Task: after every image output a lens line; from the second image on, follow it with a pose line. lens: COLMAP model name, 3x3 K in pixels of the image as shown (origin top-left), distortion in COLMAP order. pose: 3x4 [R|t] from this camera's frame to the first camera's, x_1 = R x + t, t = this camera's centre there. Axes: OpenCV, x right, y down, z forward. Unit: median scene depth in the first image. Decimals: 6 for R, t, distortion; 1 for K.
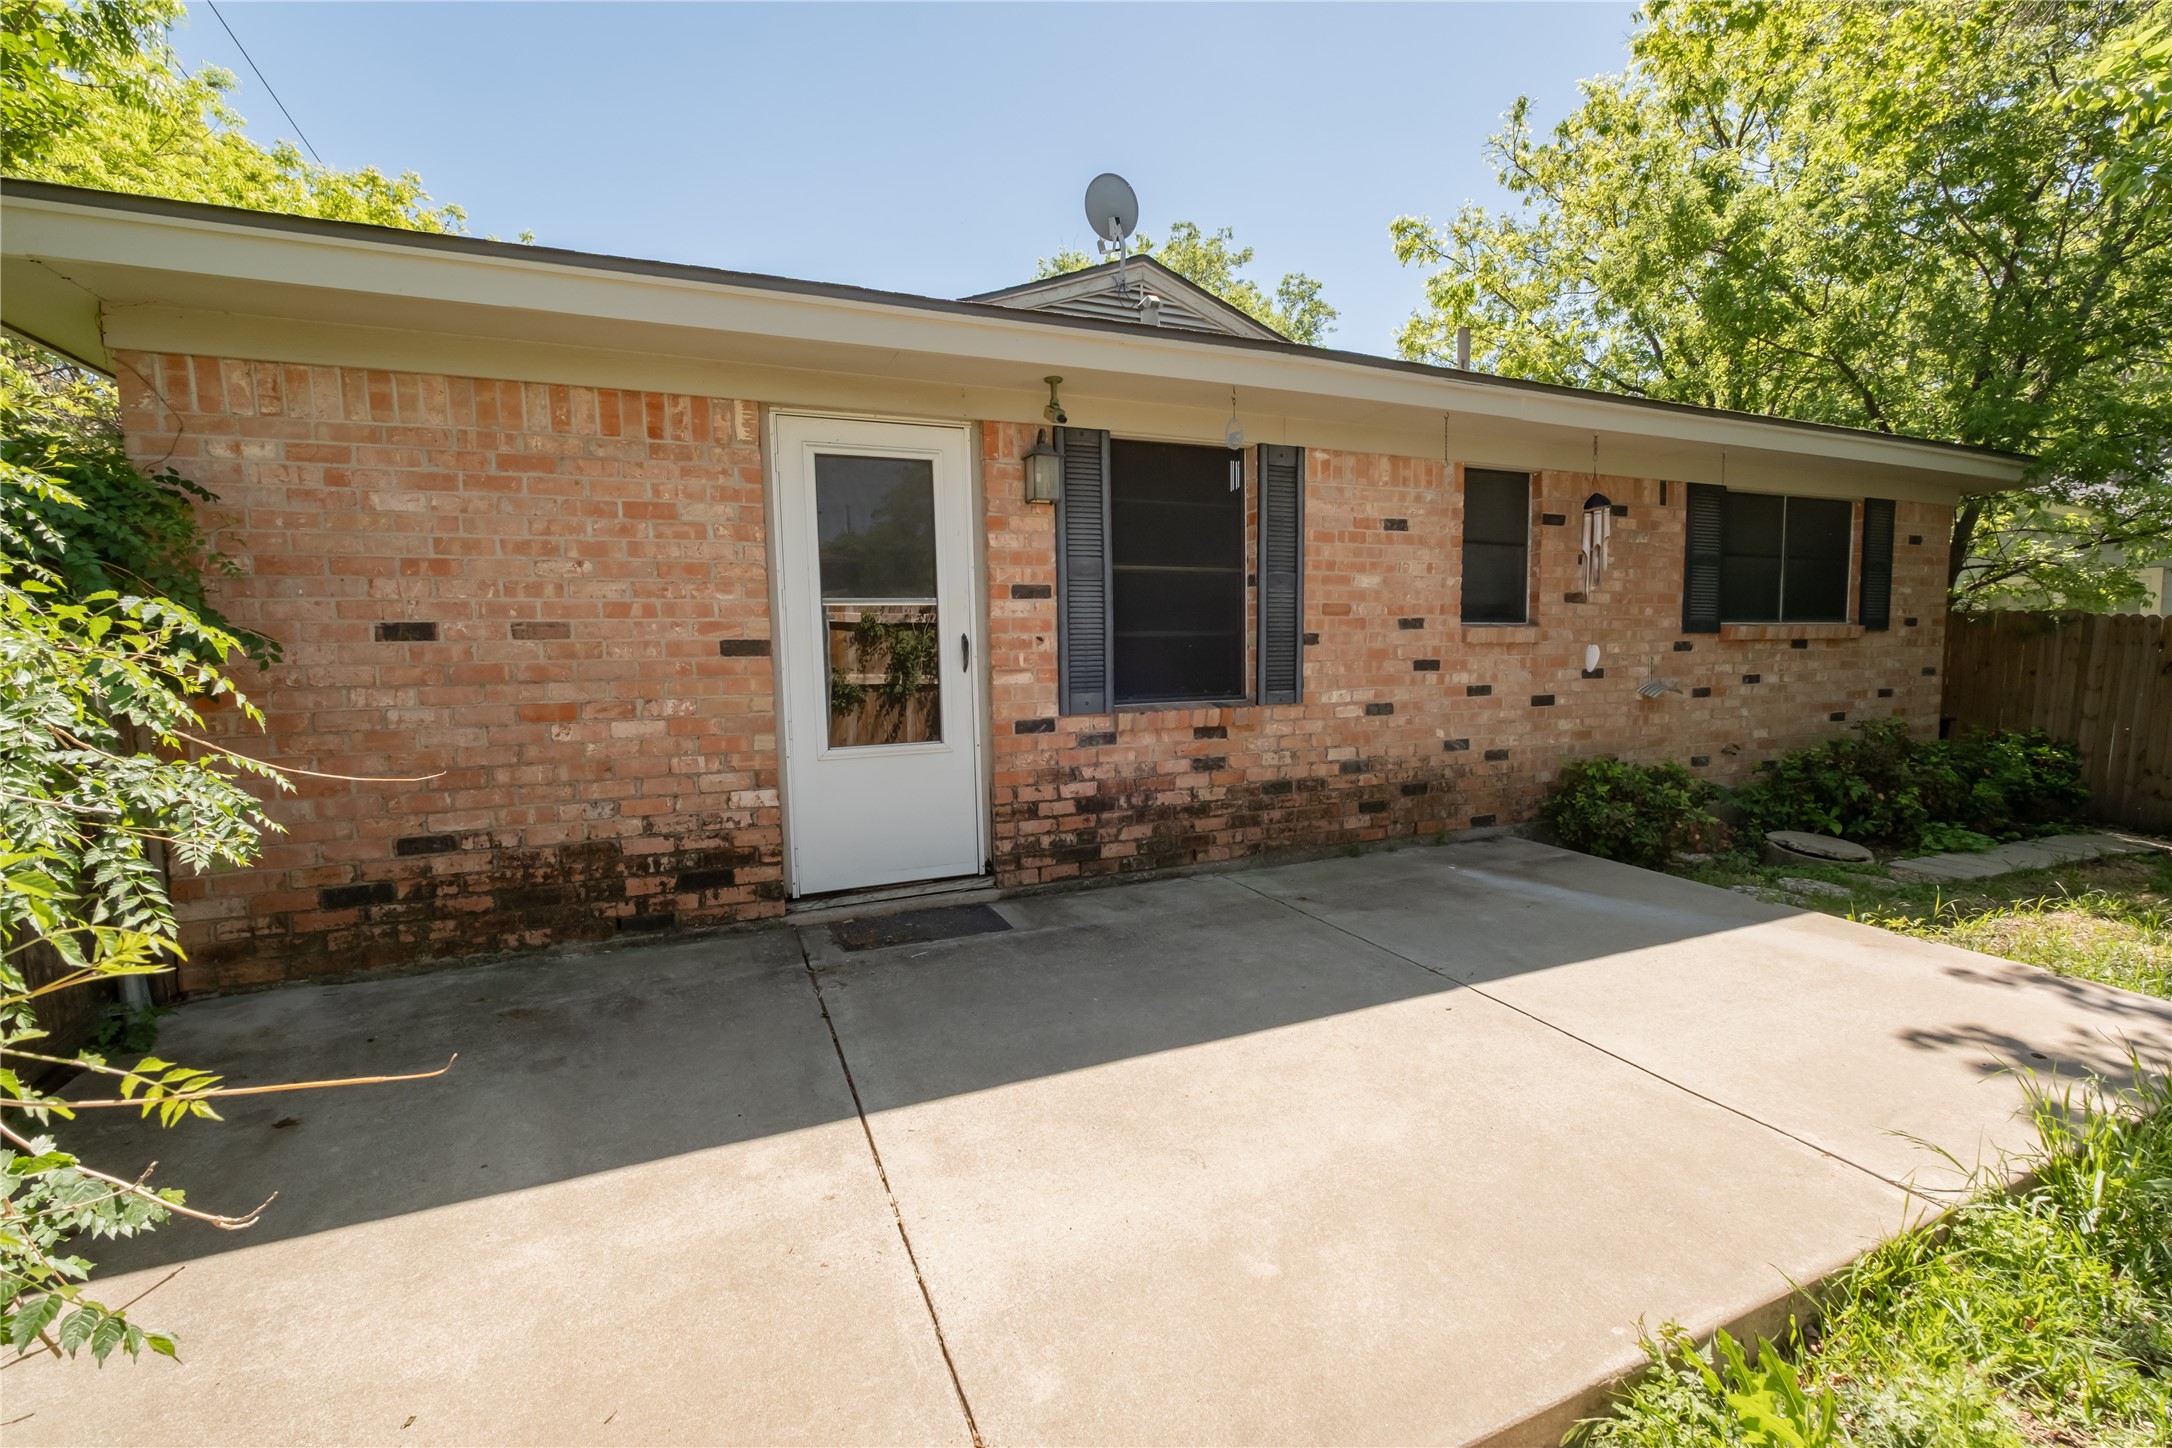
lens RADIAL K [[930.3, 0, 1097.9], [0, 930.3, 719.6], [0, 0, 1]] dist [-0.006902, -0.000205]
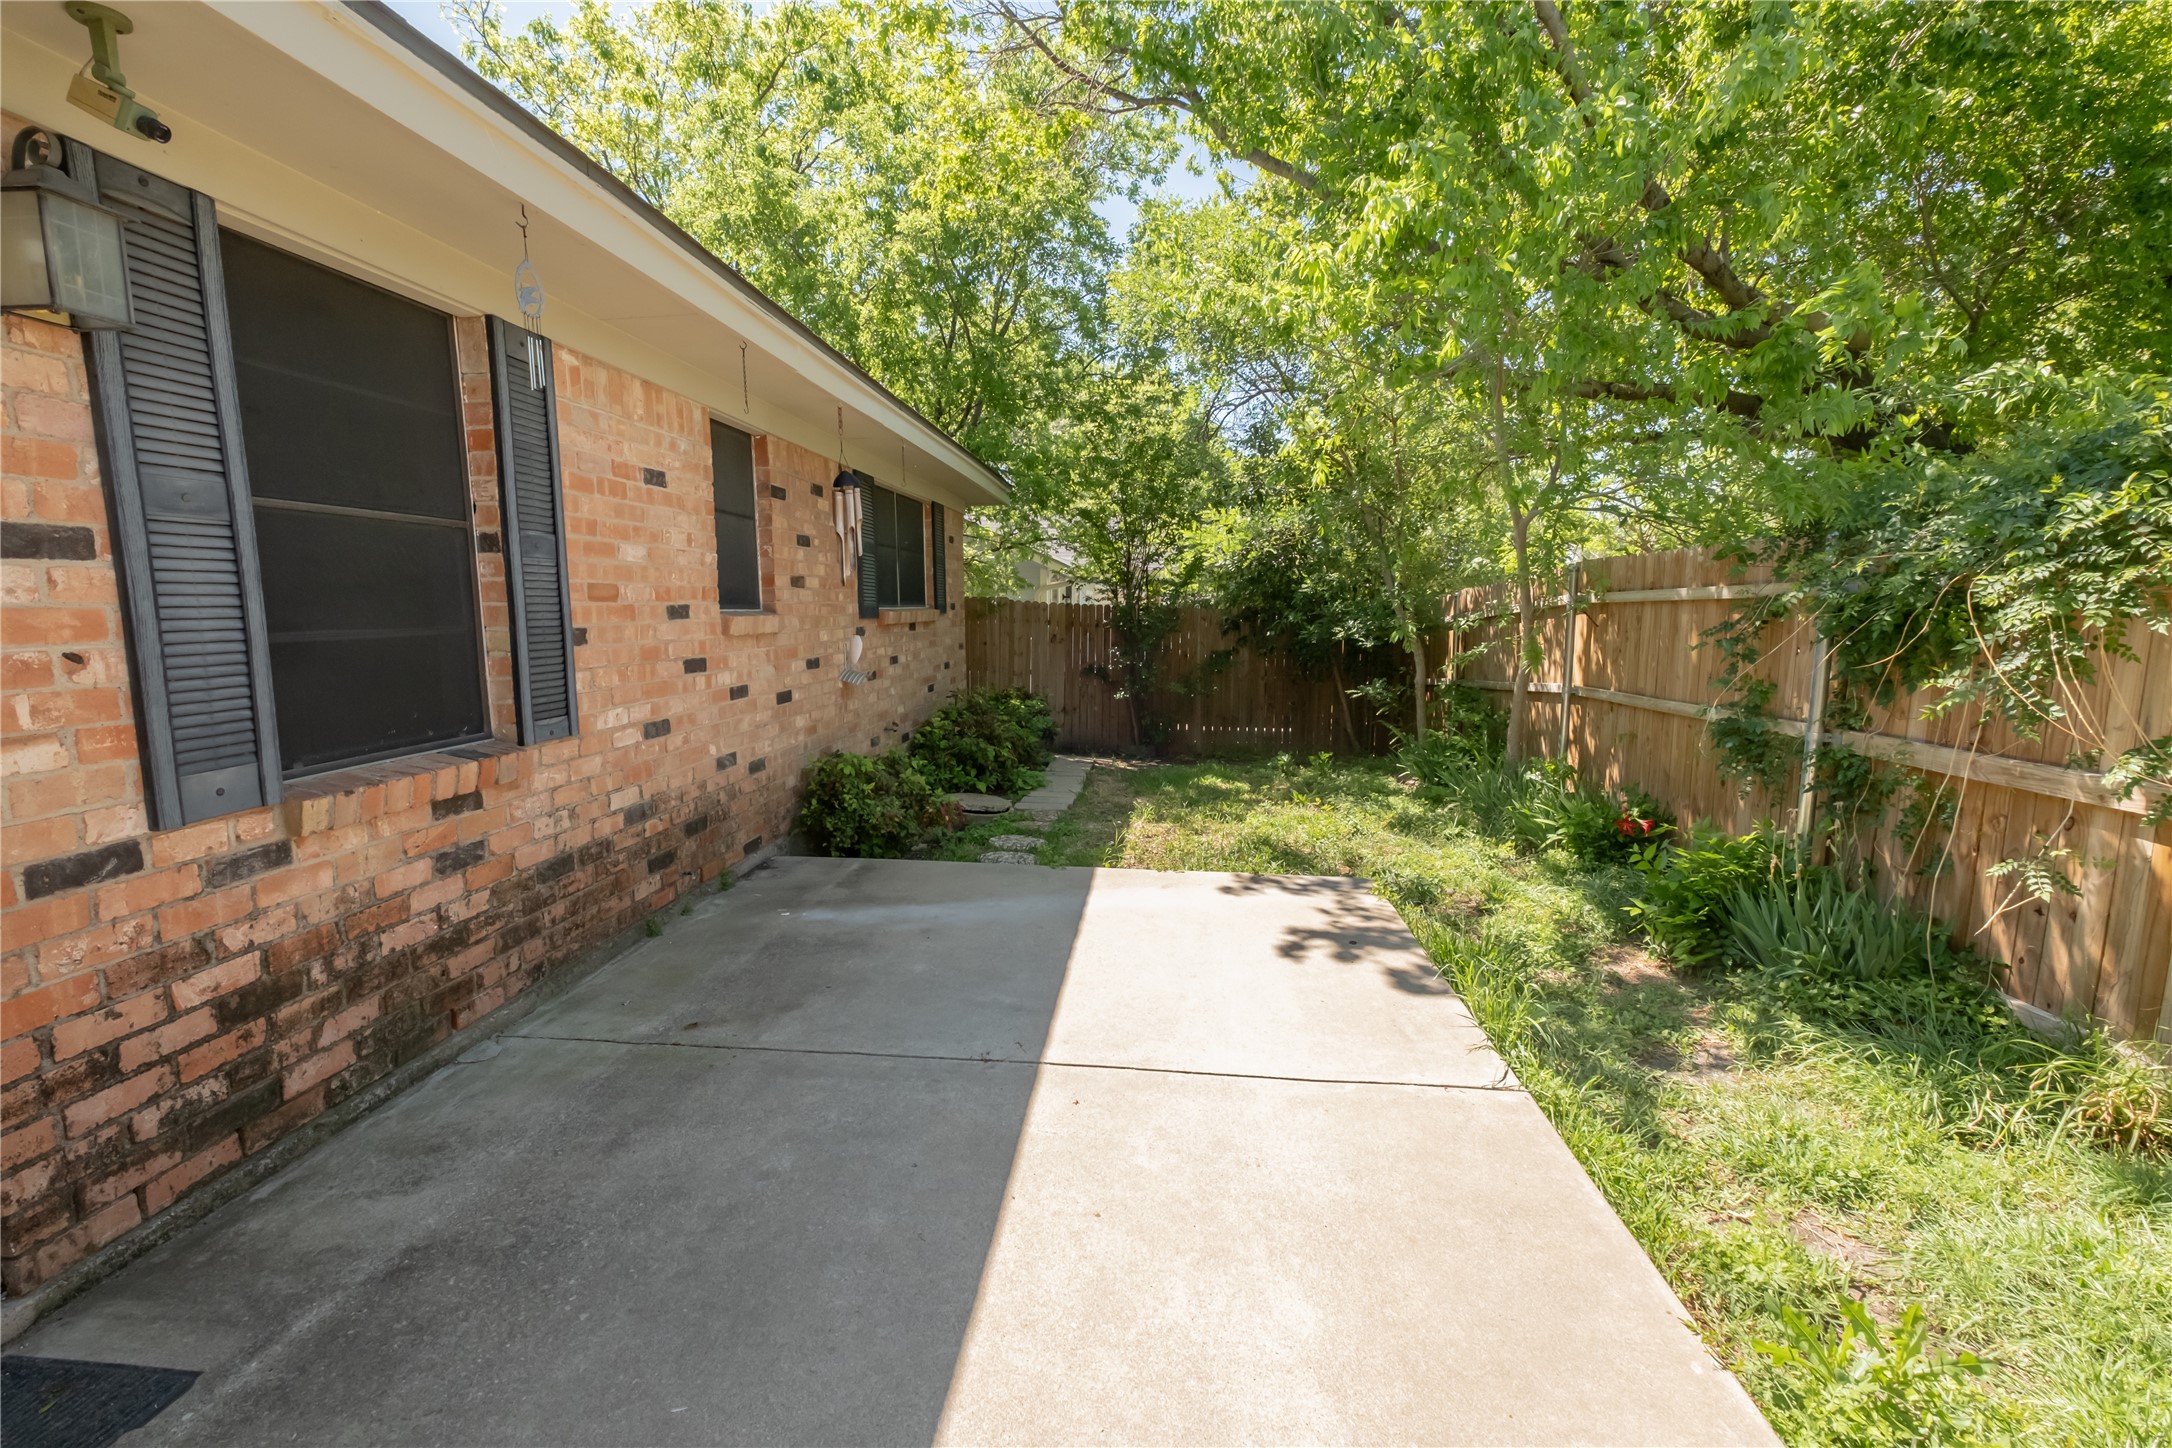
lens RADIAL K [[930.3, 0, 1076.2], [0, 930.3, 721.3], [0, 0, 1]] dist [-0.006902, -0.000205]
pose [[0.484462, -0.102933, 0.868735, -0.189066], [0.075605, 0.994264, 0.075645, -0.051854], [-0.871539, 0.029034, 0.489466, 0.381733]]
